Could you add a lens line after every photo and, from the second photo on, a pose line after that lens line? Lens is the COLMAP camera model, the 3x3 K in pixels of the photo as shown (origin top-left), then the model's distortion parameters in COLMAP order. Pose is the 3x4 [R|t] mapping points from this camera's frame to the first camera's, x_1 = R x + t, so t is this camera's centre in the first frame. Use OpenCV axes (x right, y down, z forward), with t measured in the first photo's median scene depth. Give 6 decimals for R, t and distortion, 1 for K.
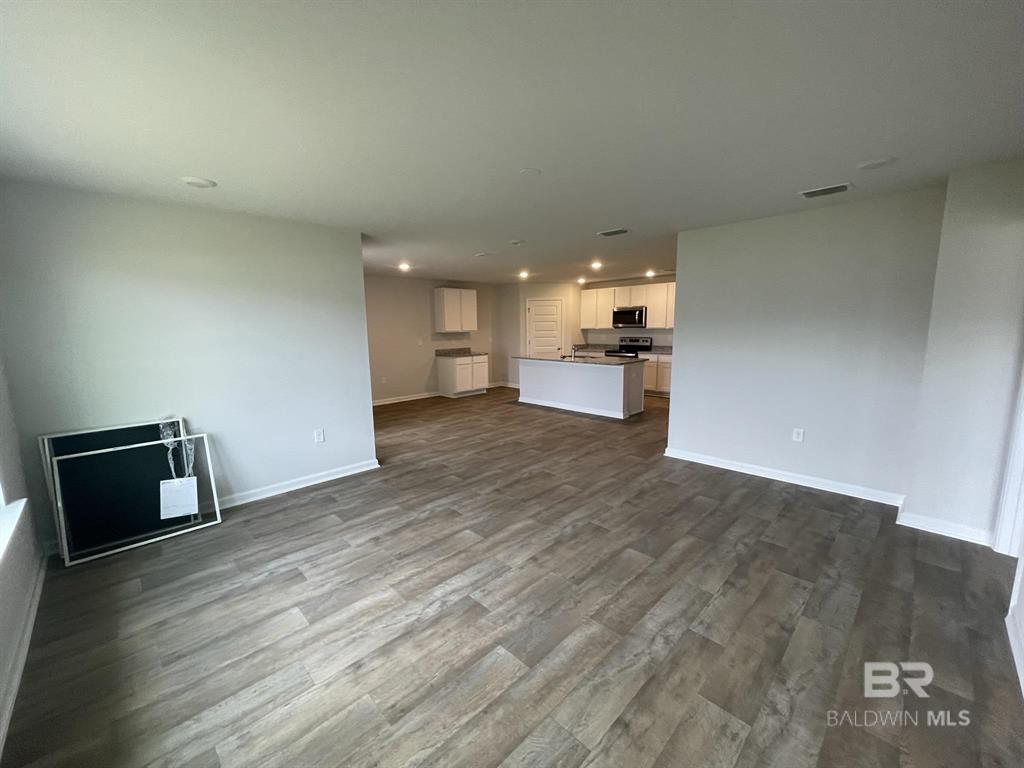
lens RADIAL K [[416.1, 0, 516.6], [0, 416.1, 381.3], [0, 0, 1]] dist [0.061289, -0.000118]
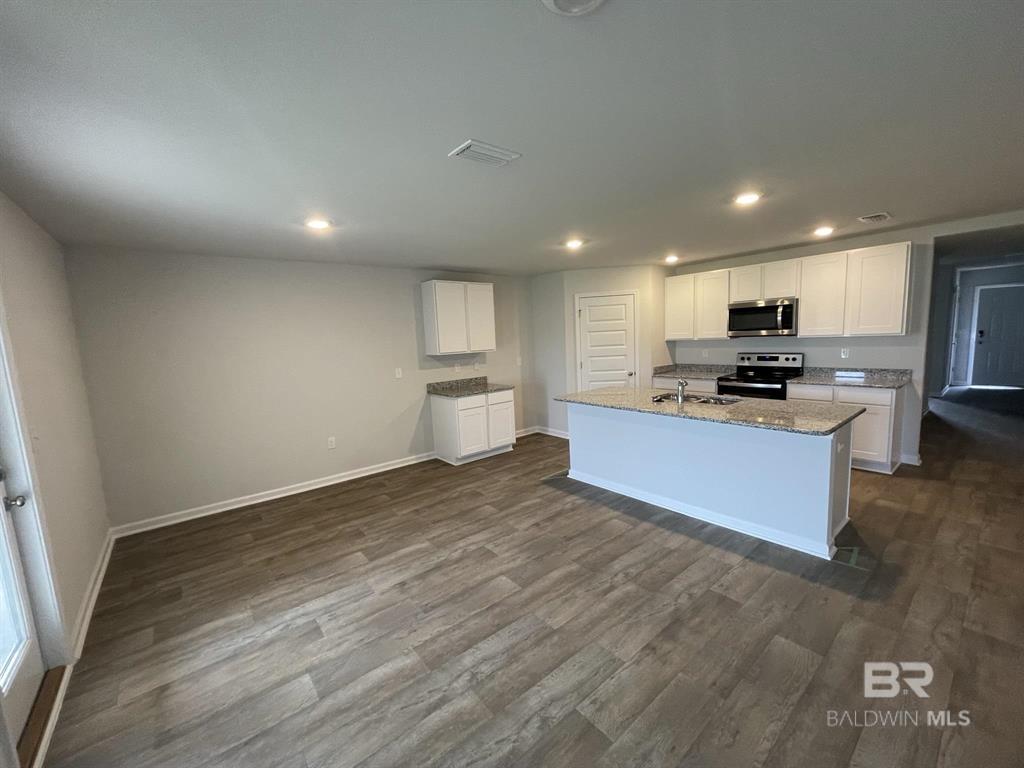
lens RADIAL K [[409.7, 0, 510.2], [0, 409.7, 388.9], [0, 0, 1]] dist [-0.001823, -0.000389]
pose [[0.994041, -0.021077, -0.106954, -0.009156], [0.019548, 0.999692, -0.015320, -0.047827], [0.107244, 0.013138, 0.994146, 0.356900]]
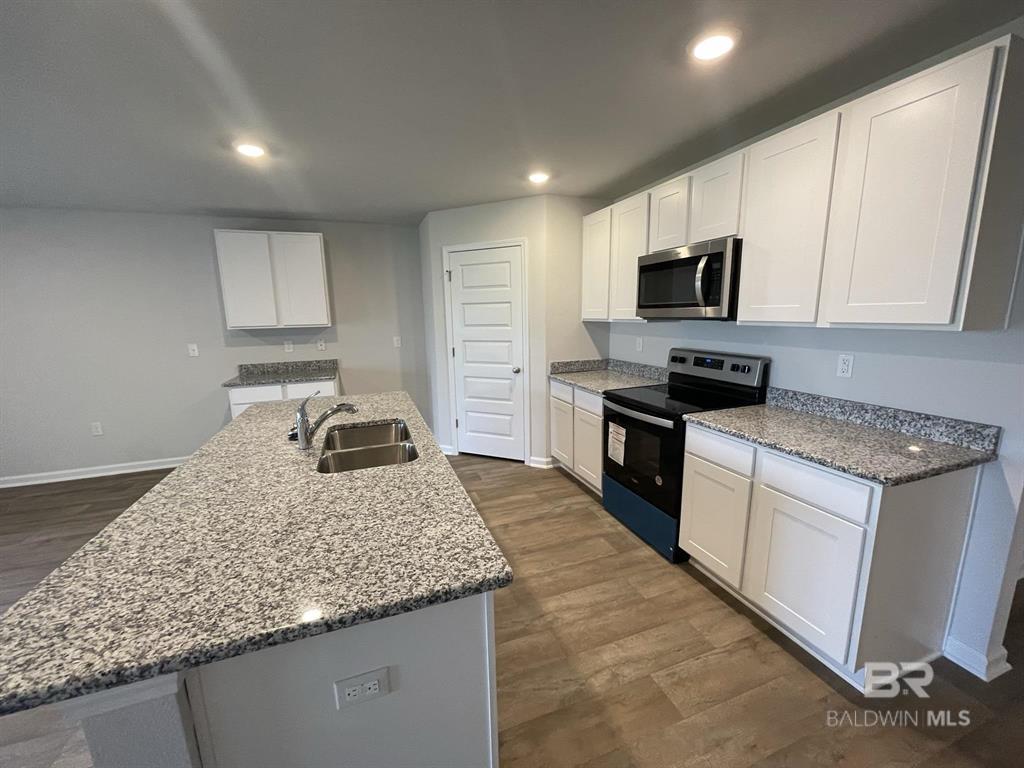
lens RADIAL K [[409.7, 0, 510.2], [0, 409.7, 388.9], [0, 0, 1]] dist [-0.001823, -0.000389]
pose [[0.906841, 0.073376, -0.415036, 0.241900], [-0.053852, 0.996830, 0.058568, -0.077961], [0.418018, -0.030761, 0.907918, 0.594364]]
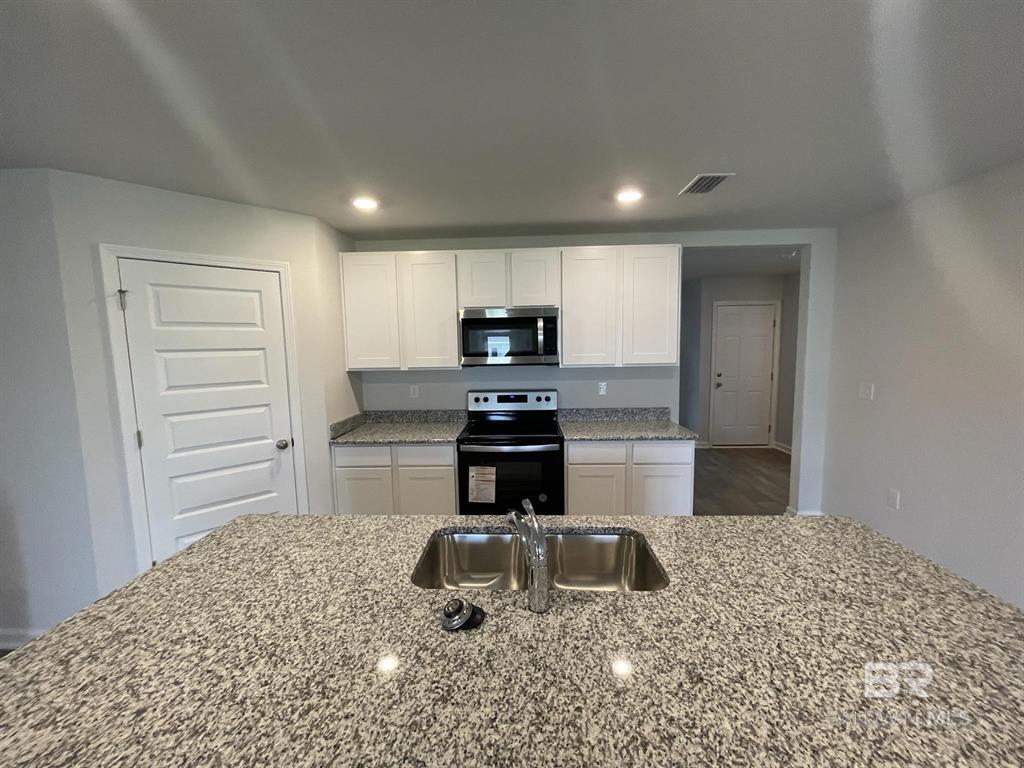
lens RADIAL K [[409.7, 0, 510.2], [0, 409.7, 388.9], [0, 0, 1]] dist [-0.001823, -0.000389]
pose [[0.732055, -0.070231, 0.677615, 0.027858], [0.107098, 0.994168, -0.012662, -0.089560], [-0.672774, 0.081841, 0.735308, 0.642340]]
